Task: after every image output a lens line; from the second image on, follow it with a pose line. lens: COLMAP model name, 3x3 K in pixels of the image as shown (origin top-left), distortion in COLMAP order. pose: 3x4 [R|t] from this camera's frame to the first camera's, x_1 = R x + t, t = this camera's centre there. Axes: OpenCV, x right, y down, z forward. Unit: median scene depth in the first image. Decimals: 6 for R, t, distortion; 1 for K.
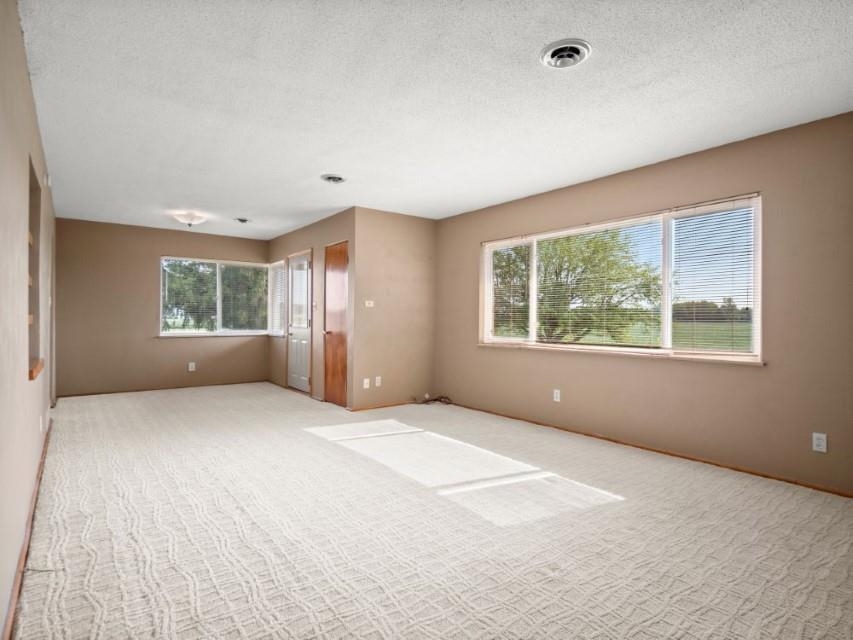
lens RADIAL K [[465.3, 0, 427.3], [0, 465.3, 315.9], [0, 0, 1]] dist [-0.005607, -0.002160]
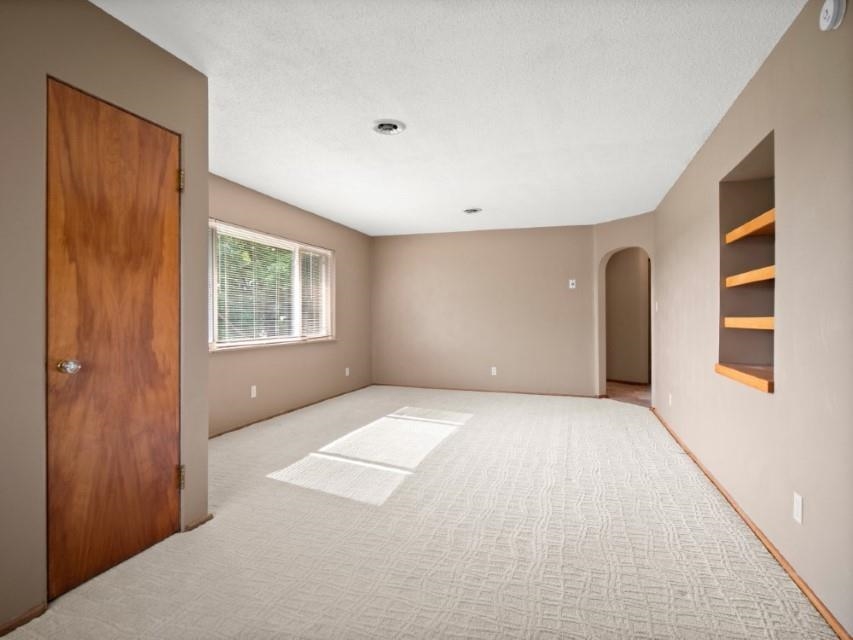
lens RADIAL K [[465.3, 0, 427.3], [0, 465.3, 315.9], [0, 0, 1]] dist [-0.005607, -0.002160]
pose [[-0.568120, -0.006179, 0.822922, -0.768013], [-0.007035, 0.999972, 0.002652, 0.000239], [-0.822916, -0.004283, -0.568147, 1.256022]]
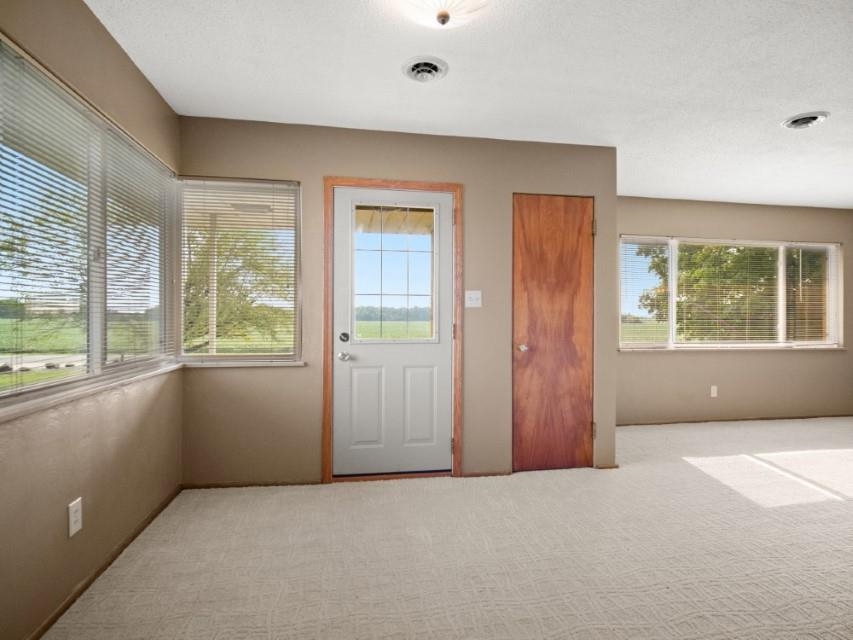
lens RADIAL K [[465.3, 0, 427.3], [0, 465.3, 315.9], [0, 0, 1]] dist [-0.005607, -0.002160]
pose [[0.461036, -0.001836, 0.887380, -0.975721], [-0.004090, 0.999983, 0.004194, -0.005271], [-0.887372, -0.005563, 0.461020, 1.086710]]
